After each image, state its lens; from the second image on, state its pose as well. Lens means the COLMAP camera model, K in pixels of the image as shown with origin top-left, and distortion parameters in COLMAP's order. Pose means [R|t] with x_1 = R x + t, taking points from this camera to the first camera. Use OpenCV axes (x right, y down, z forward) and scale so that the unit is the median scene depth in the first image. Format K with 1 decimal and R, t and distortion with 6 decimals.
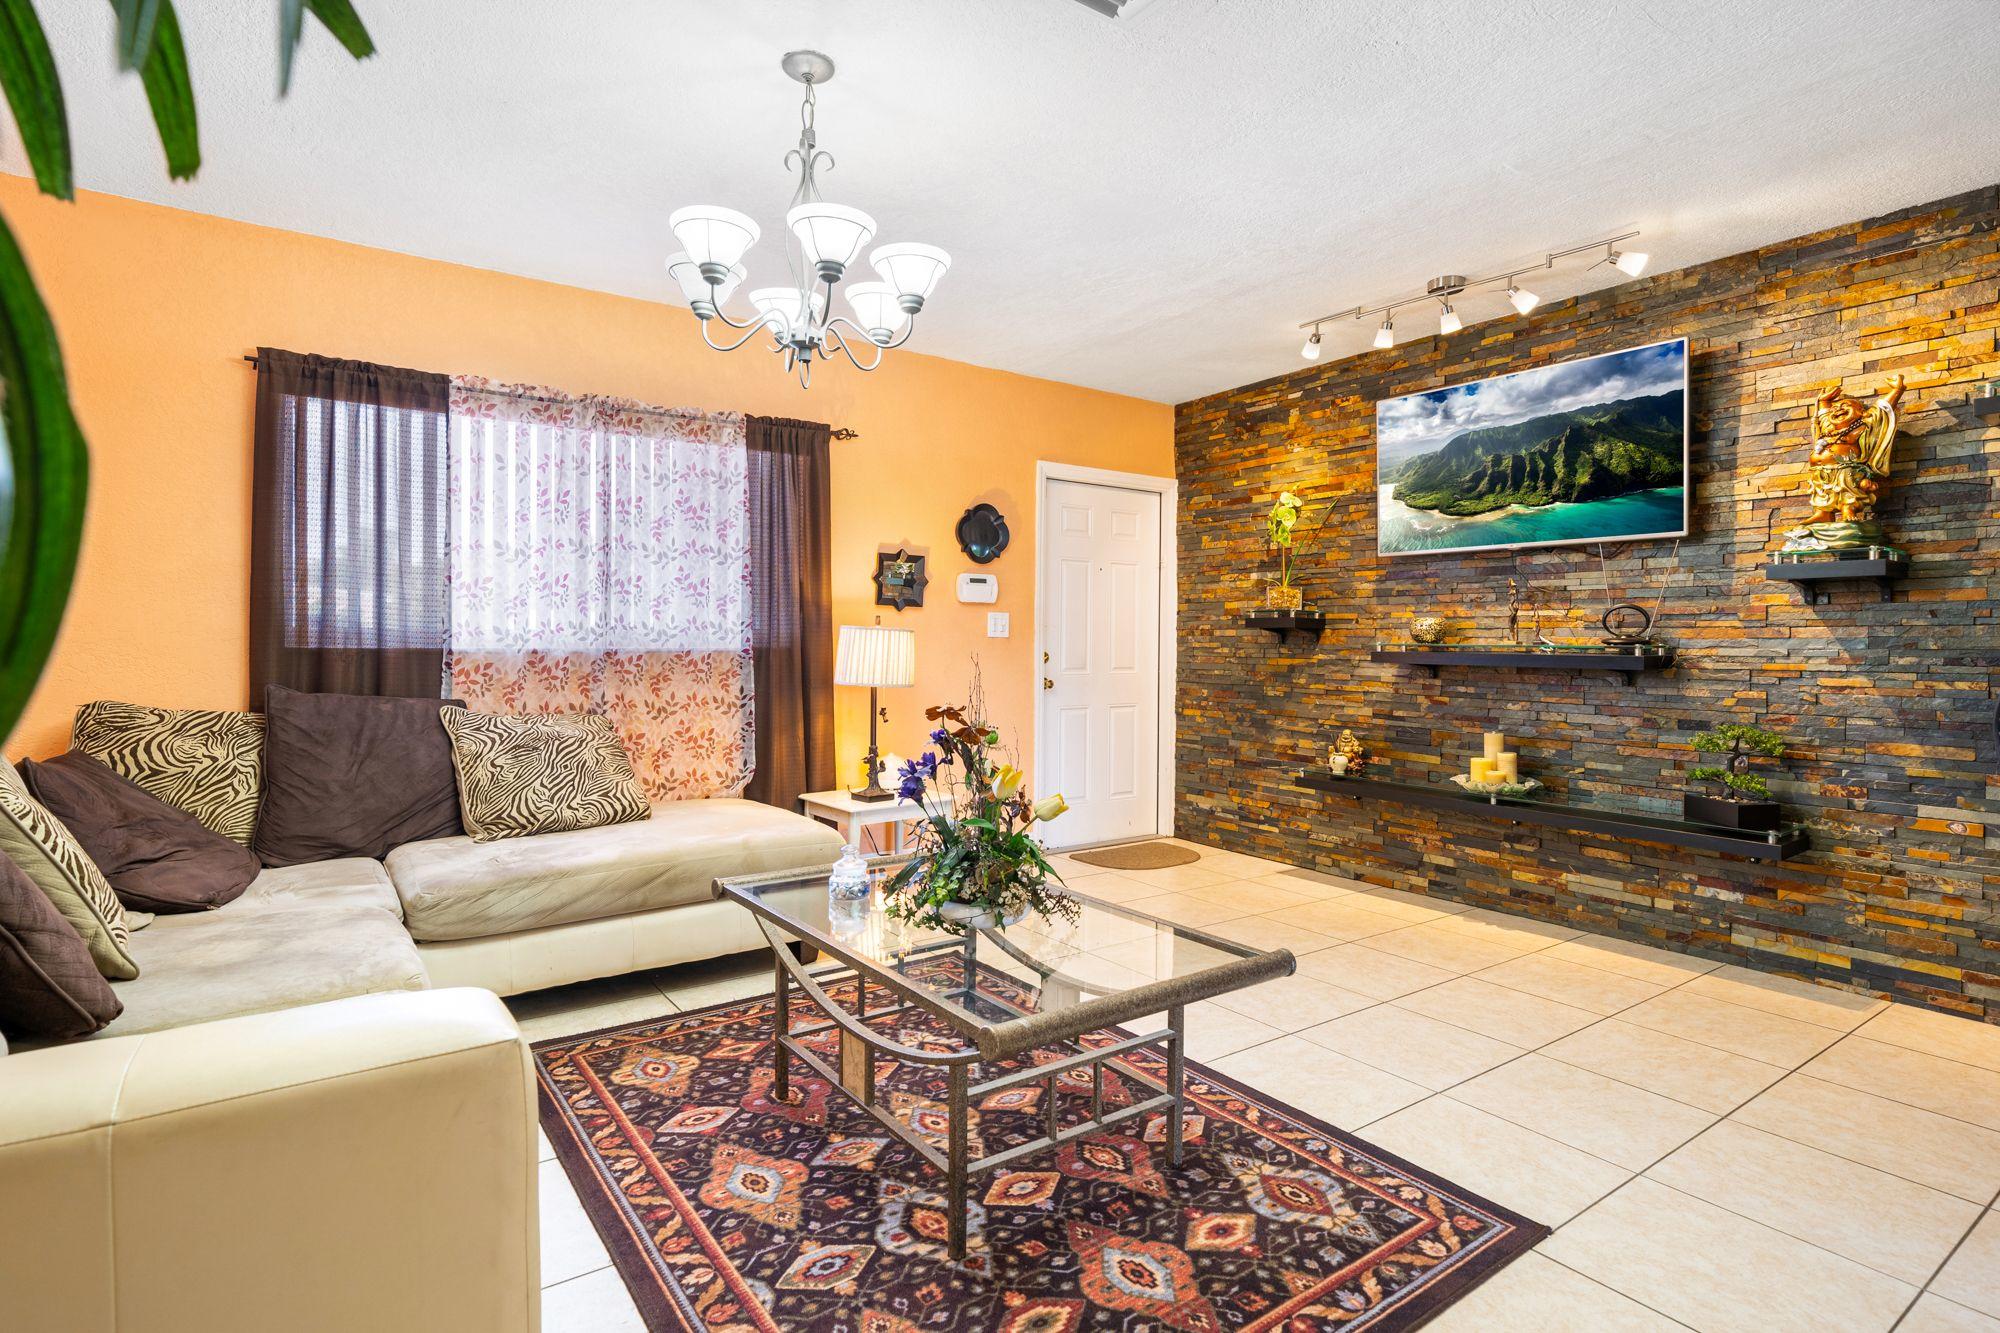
lens RADIAL K [[958.5, 0, 969.1], [0, 958.5, 637.0], [0, 0, 1]] dist [-0.000645, -0.000461]
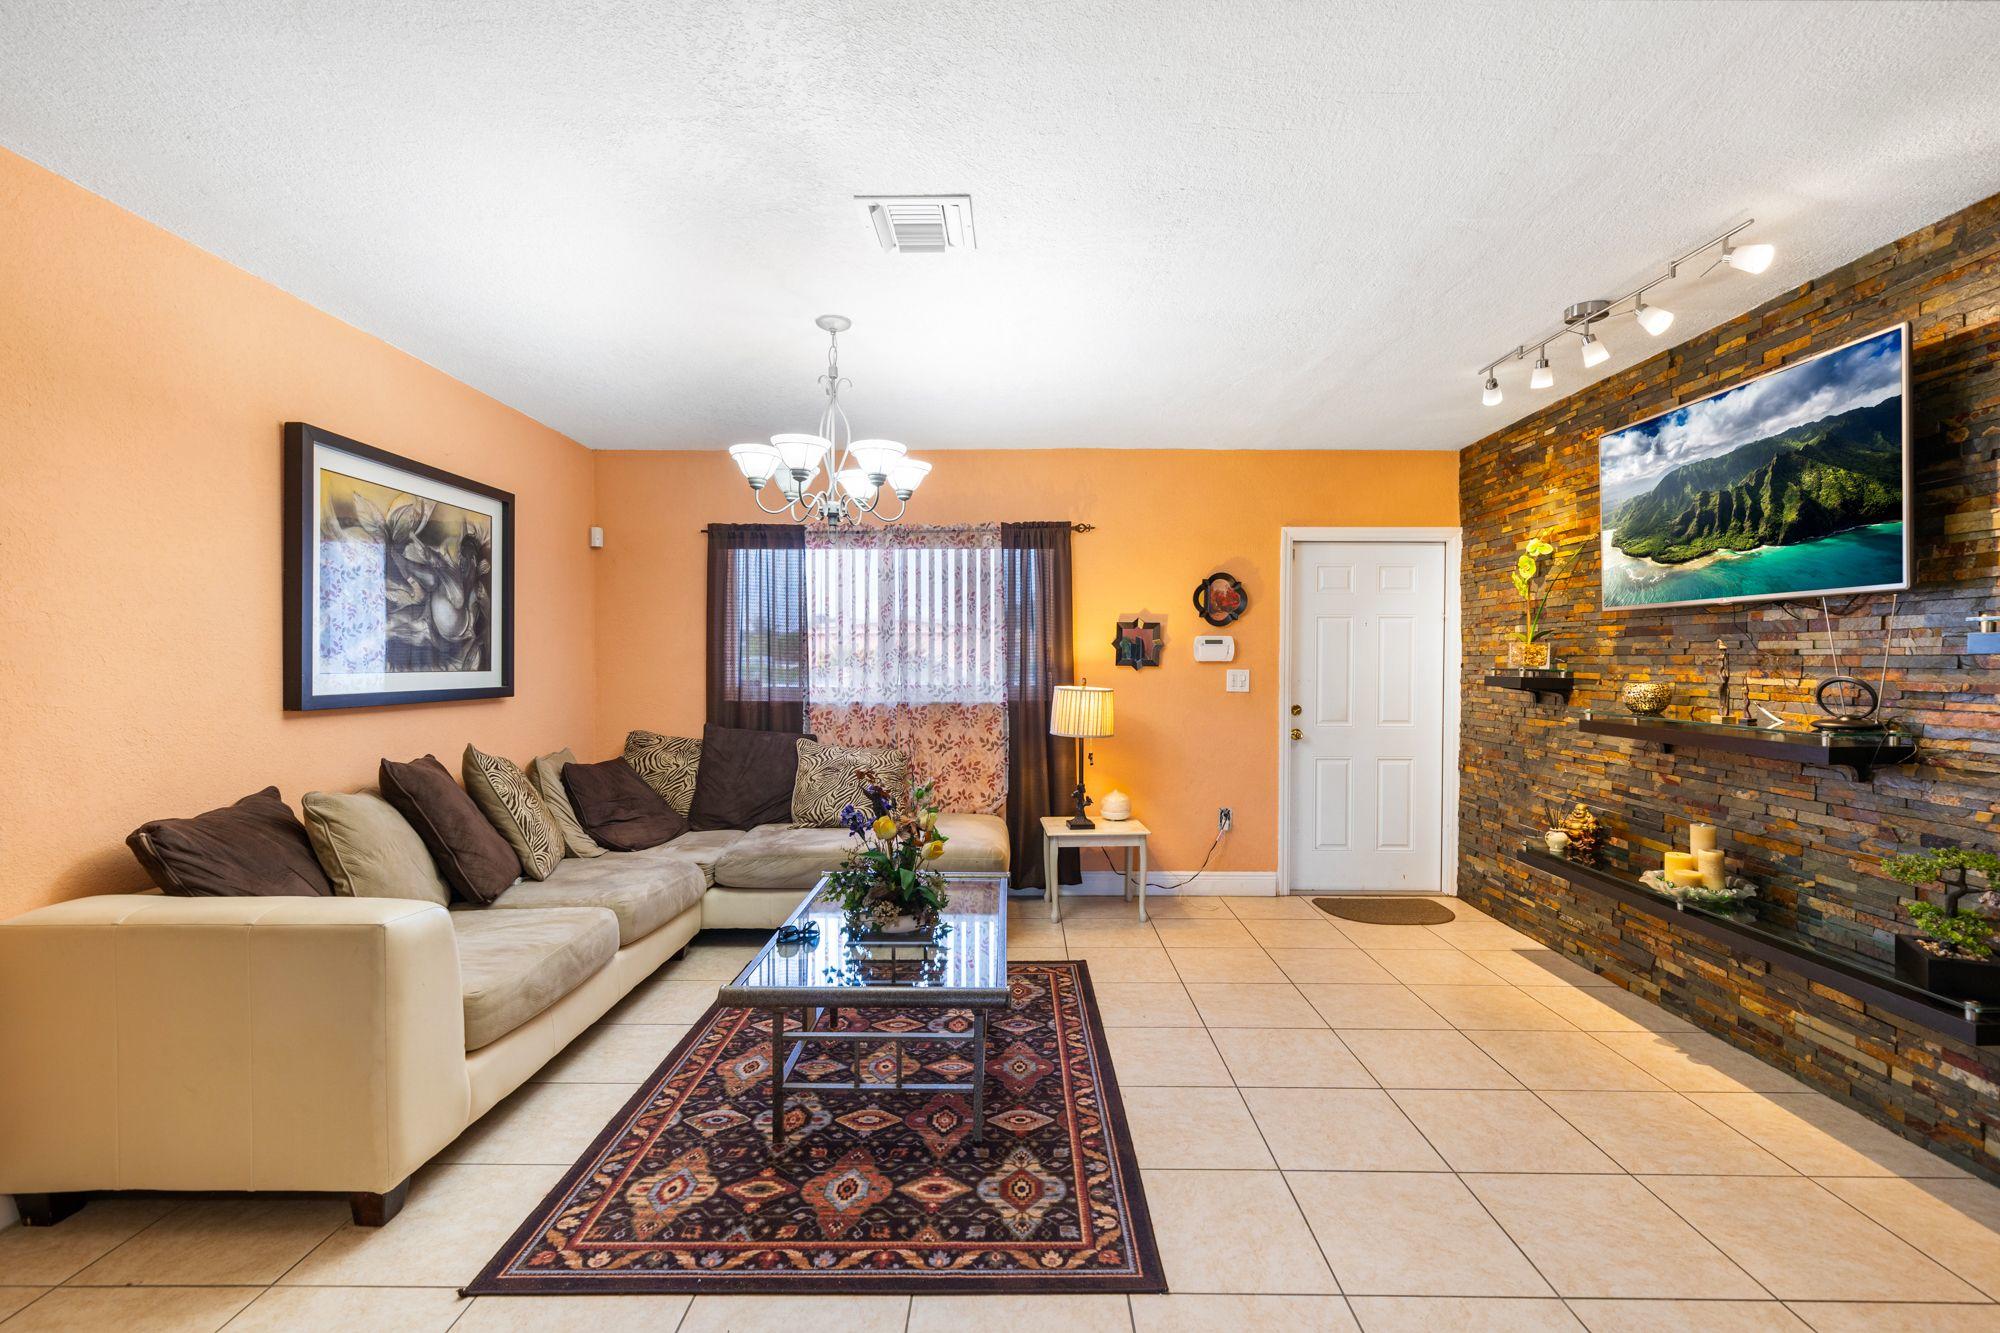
lens RADIAL K [[860.8, 0, 1017.9], [0, 860.8, 661.9], [0, 0, 1]] dist [0.001026, -0.000085]
pose [[0.824440, -0.004948, -0.565927, 0.504918], [0.007384, 0.999971, 0.002016, -0.049976], [0.565900, -0.005841, 0.824453, 0.048235]]
